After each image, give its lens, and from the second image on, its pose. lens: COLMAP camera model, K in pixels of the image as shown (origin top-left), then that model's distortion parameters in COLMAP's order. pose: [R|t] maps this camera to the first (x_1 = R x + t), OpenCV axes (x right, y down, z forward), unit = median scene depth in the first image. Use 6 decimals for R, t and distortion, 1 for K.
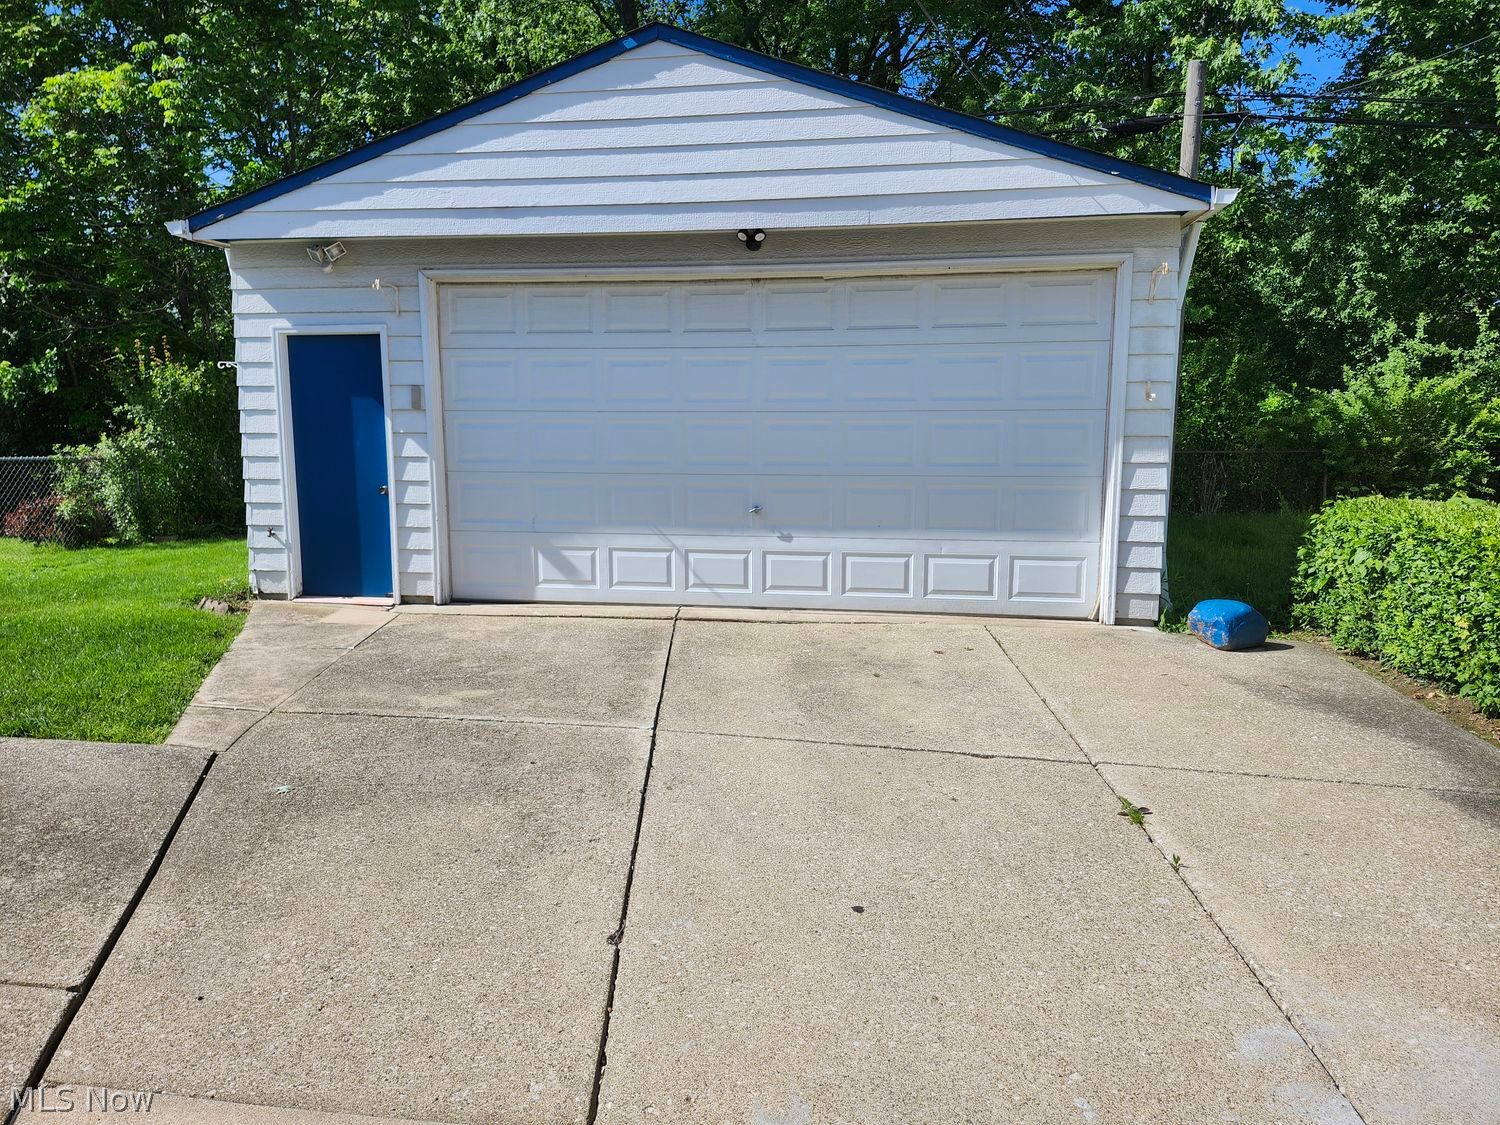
lens RADIAL K [[1036.9, 0, 722.5], [0, 1036.9, 553.8], [0, 0, 1]] dist [0.050704, -0.053090]
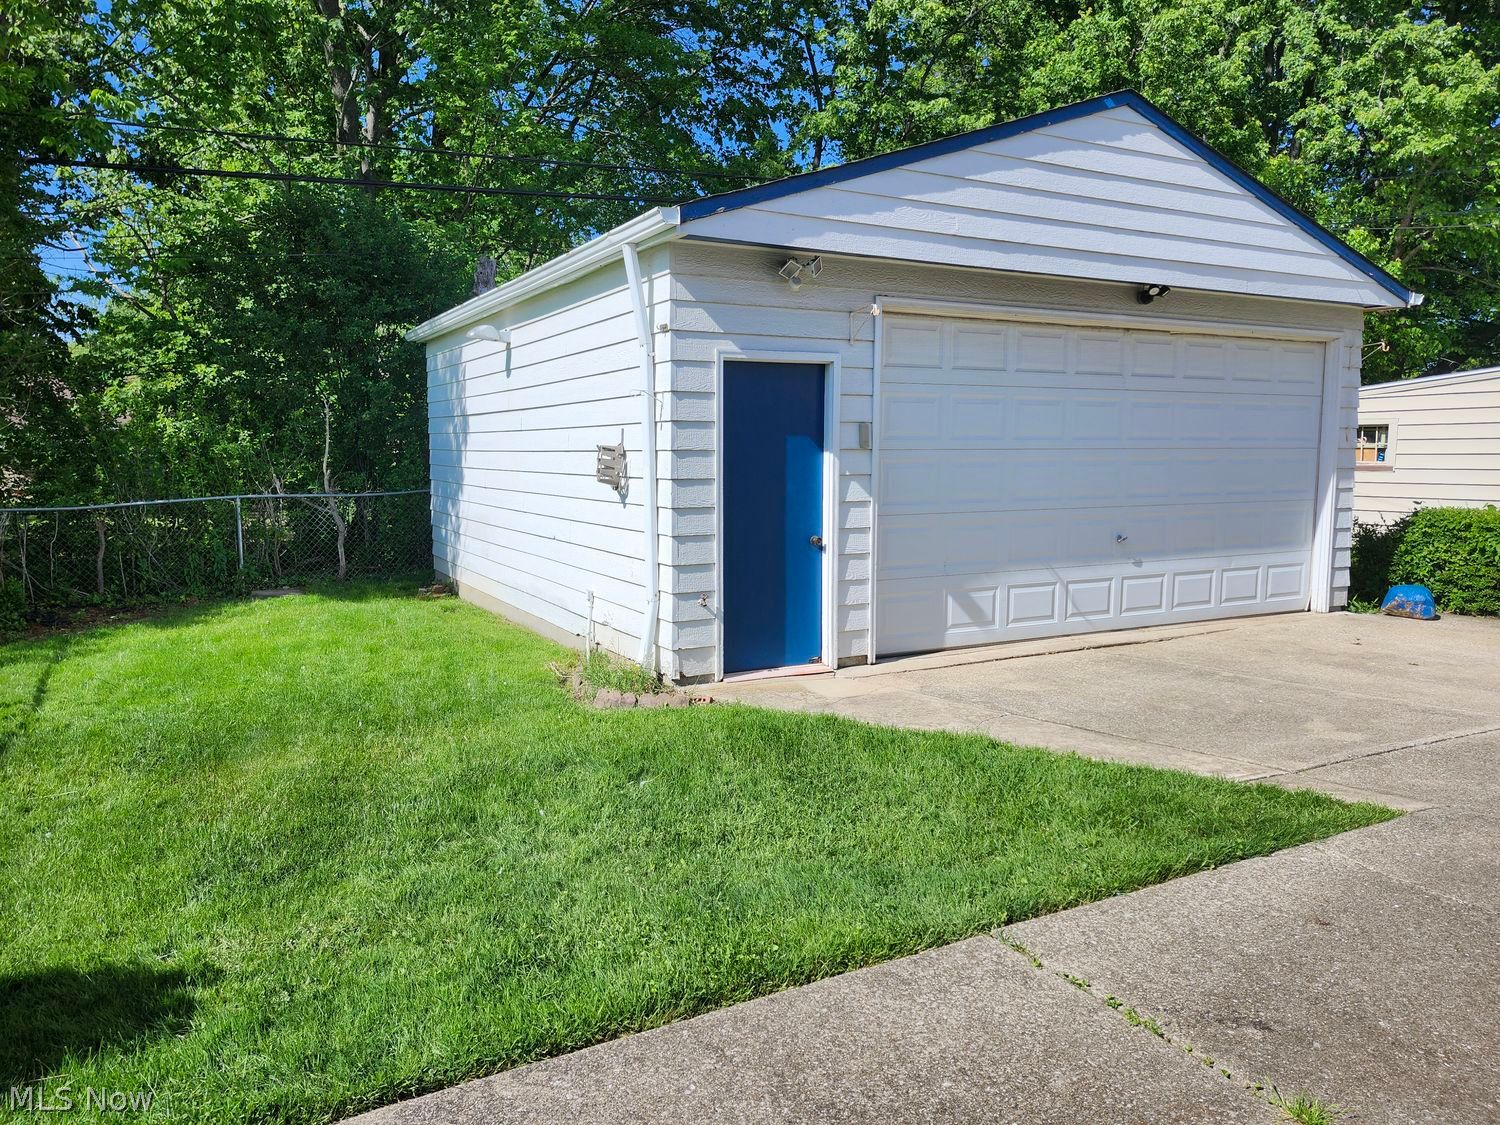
lens RADIAL K [[1036.9, 0, 722.5], [0, 1036.9, 553.8], [0, 0, 1]] dist [0.050704, -0.053090]
pose [[0.809619, -0.060826, 0.583795, -0.899195], [0.078959, 0.996862, -0.005639, -0.051616], [-0.581620, 0.050661, 0.811882, 0.340132]]
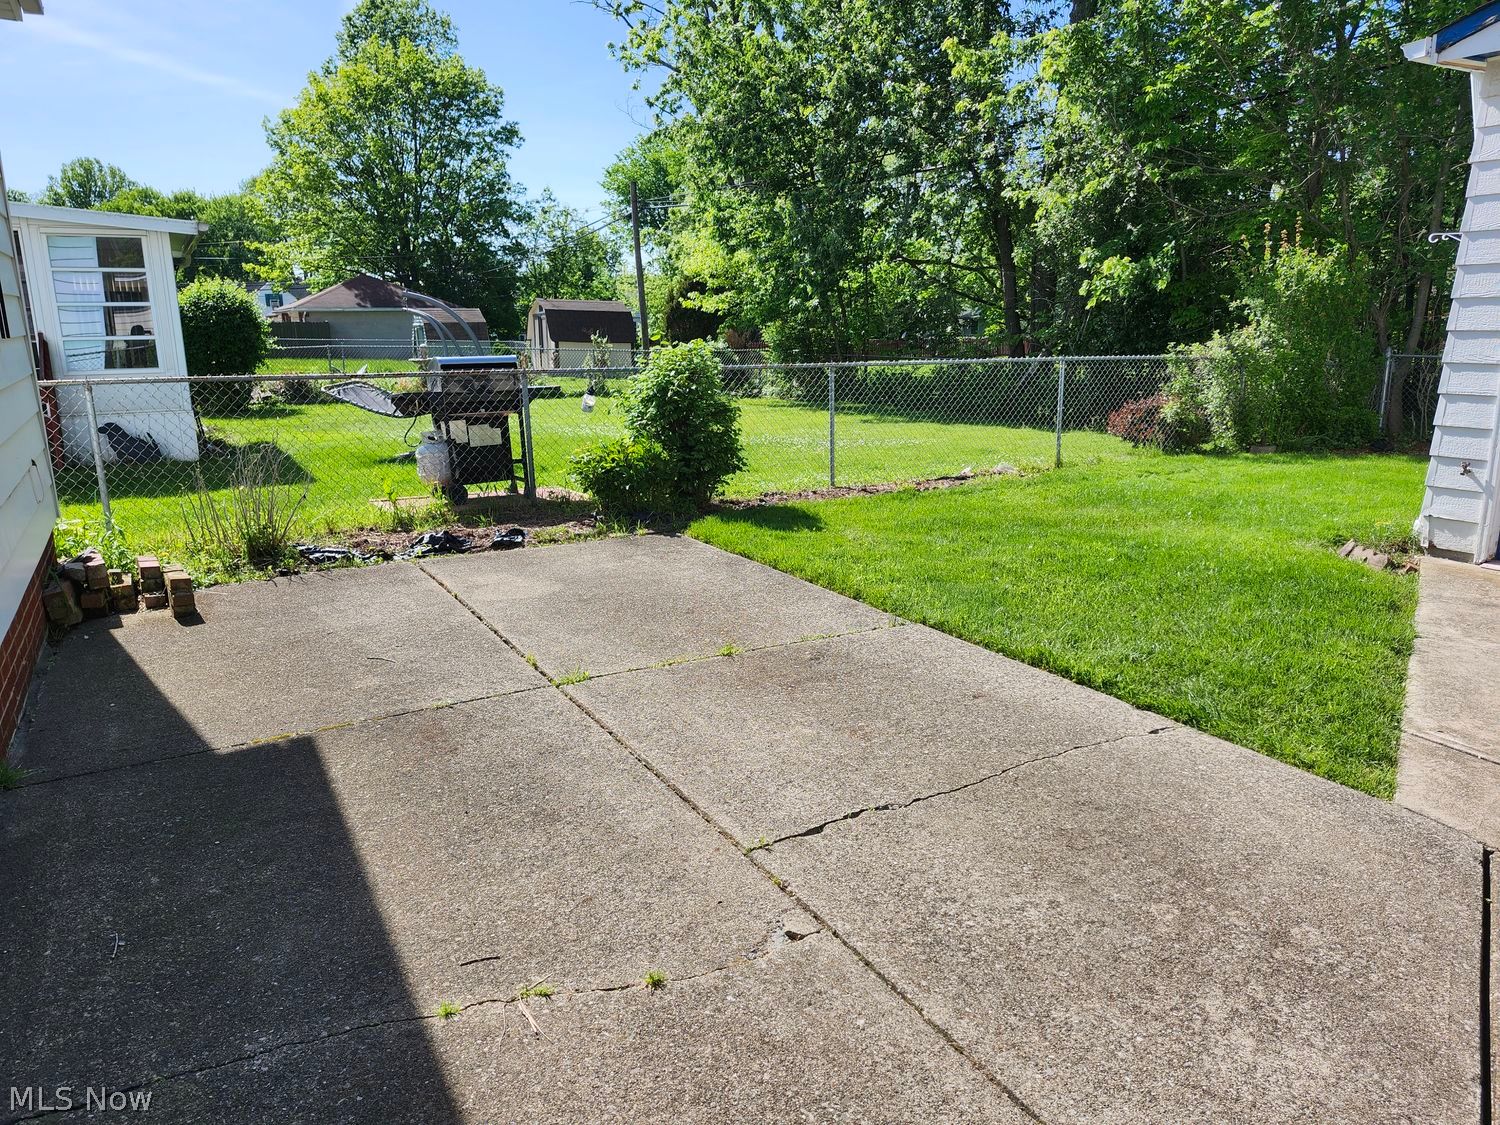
lens RADIAL K [[1036.9, 0, 722.5], [0, 1036.9, 553.8], [0, 0, 1]] dist [0.050704, -0.053090]
pose [[0.605348, 0.168602, -0.777899, -0.168052], [-0.093002, 0.985596, 0.141245, -0.017303], [0.790509, -0.013157, 0.612310, 0.141349]]
